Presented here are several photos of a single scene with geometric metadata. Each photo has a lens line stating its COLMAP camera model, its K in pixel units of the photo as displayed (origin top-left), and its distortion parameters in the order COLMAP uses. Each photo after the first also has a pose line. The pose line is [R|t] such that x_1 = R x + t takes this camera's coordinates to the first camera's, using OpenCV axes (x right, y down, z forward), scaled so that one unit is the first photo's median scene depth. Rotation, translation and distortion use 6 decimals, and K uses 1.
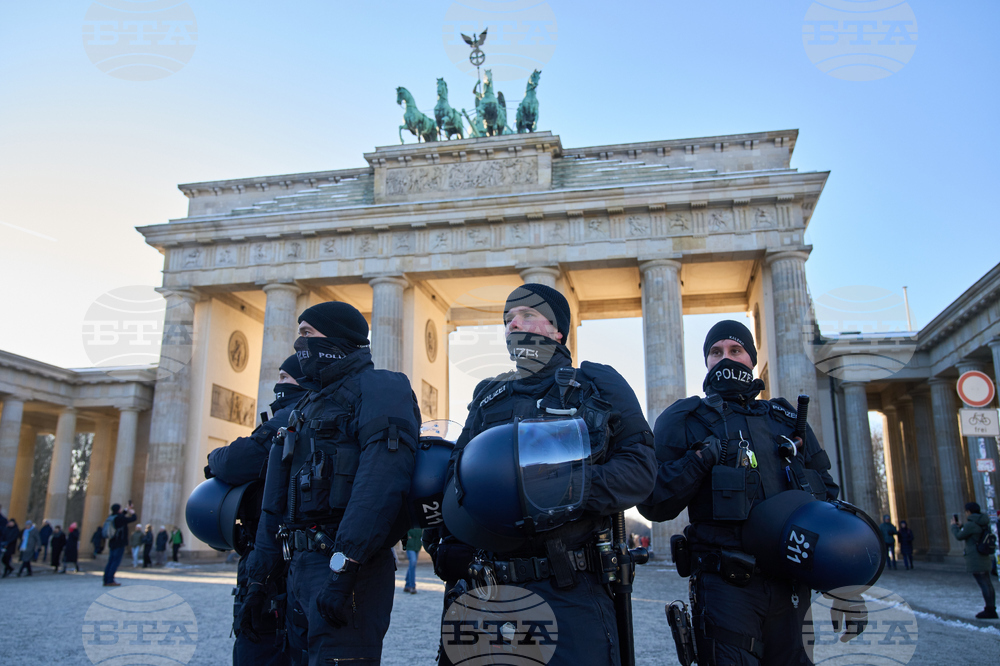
lens RADIAL K [[820.1, 0, 500.0], [0, 820.1, 333.0], [0, 0, 1]] dist [-0.061646, 0.002364]
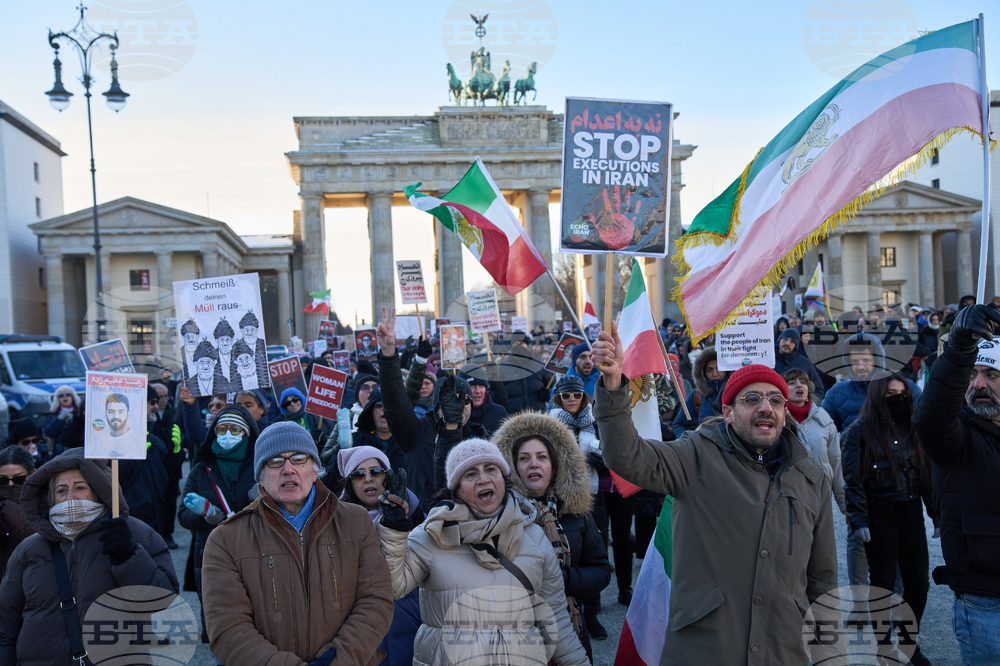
lens RADIAL K [[820.1, 0, 500.0], [0, 820.1, 333.0], [0, 0, 1]] dist [-0.061646, 0.002364]
pose [[0.957418, -0.033450, 0.286761, -0.526224], [-0.040234, 0.968114, 0.247258, -0.203648], [-0.285888, -0.248266, 0.925544, -0.645568]]
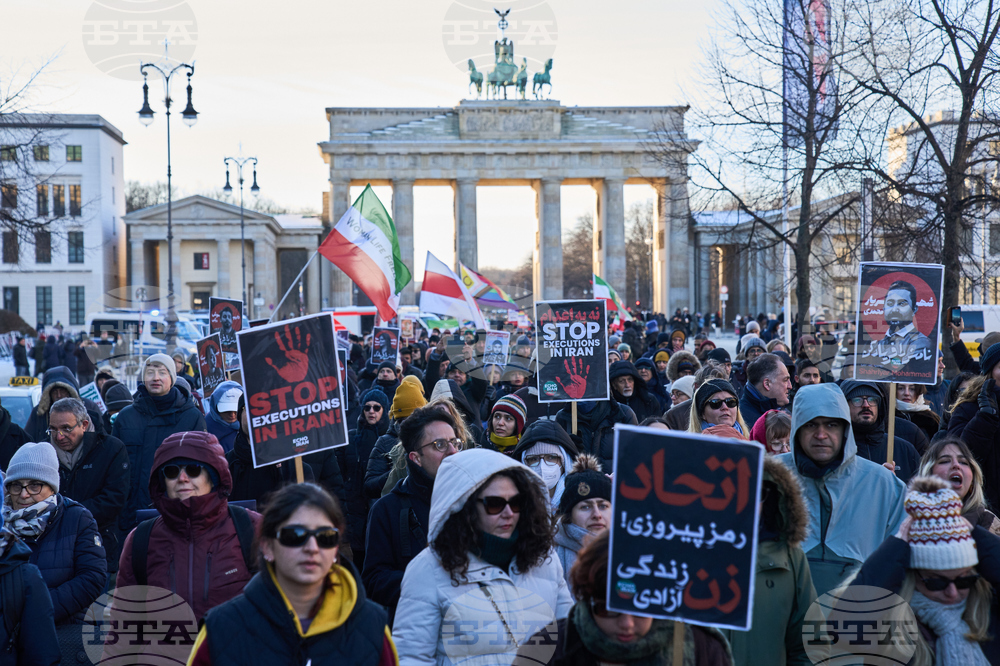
lens RADIAL K [[1132.2, 0, 500.0], [0, 1132.2, 333.0], [0, 0, 1]] dist [-0.127555, 0.023375]
pose [[0.975374, -0.009445, 0.220354, -0.614079], [-0.052157, 0.960868, 0.272054, -0.418720], [-0.214300, -0.276847, 0.936713, -1.422002]]
